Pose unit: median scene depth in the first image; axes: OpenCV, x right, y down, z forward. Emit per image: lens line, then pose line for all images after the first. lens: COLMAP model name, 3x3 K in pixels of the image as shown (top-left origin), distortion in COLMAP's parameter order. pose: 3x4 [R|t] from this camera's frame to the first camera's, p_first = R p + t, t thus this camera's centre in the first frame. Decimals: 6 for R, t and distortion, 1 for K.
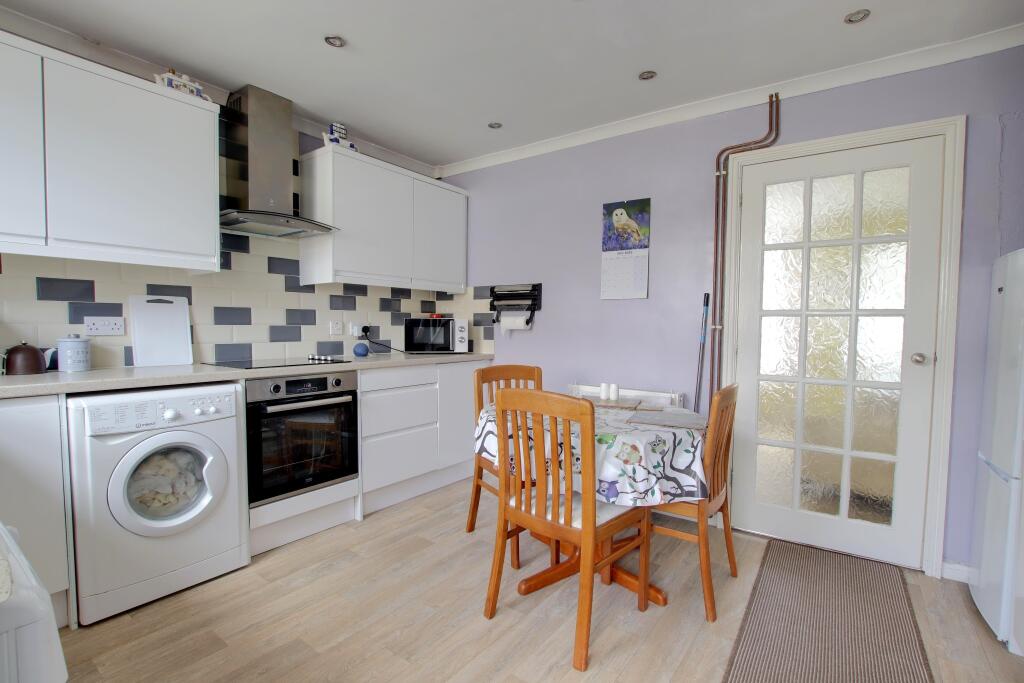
lens RADIAL K [[470.1, 0, 515.7], [0, 470.1, 339.3], [0, 0, 1]] dist [-0.006230, -0.000627]
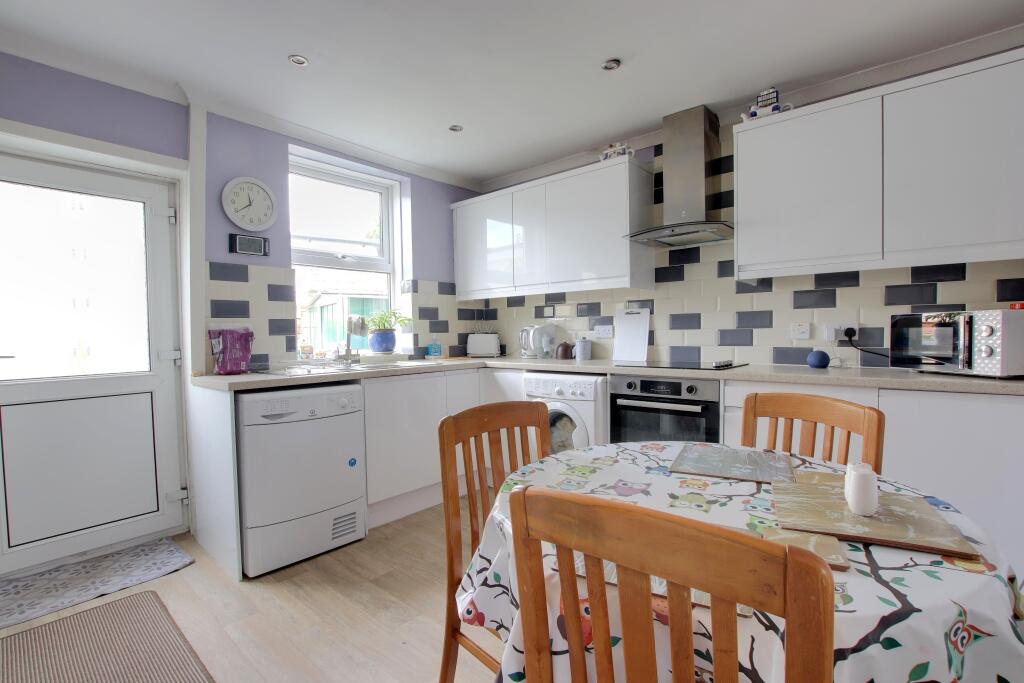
lens RADIAL K [[470.1, 0, 516.1], [0, 470.1, 339.6], [0, 0, 1]] dist [-0.006230, -0.000627]
pose [[-0.057057, 0.008840, -0.998332, 0.528788], [-0.016948, 0.999808, 0.009822, -0.010234], [0.998227, 0.017480, -0.056896, 0.643344]]
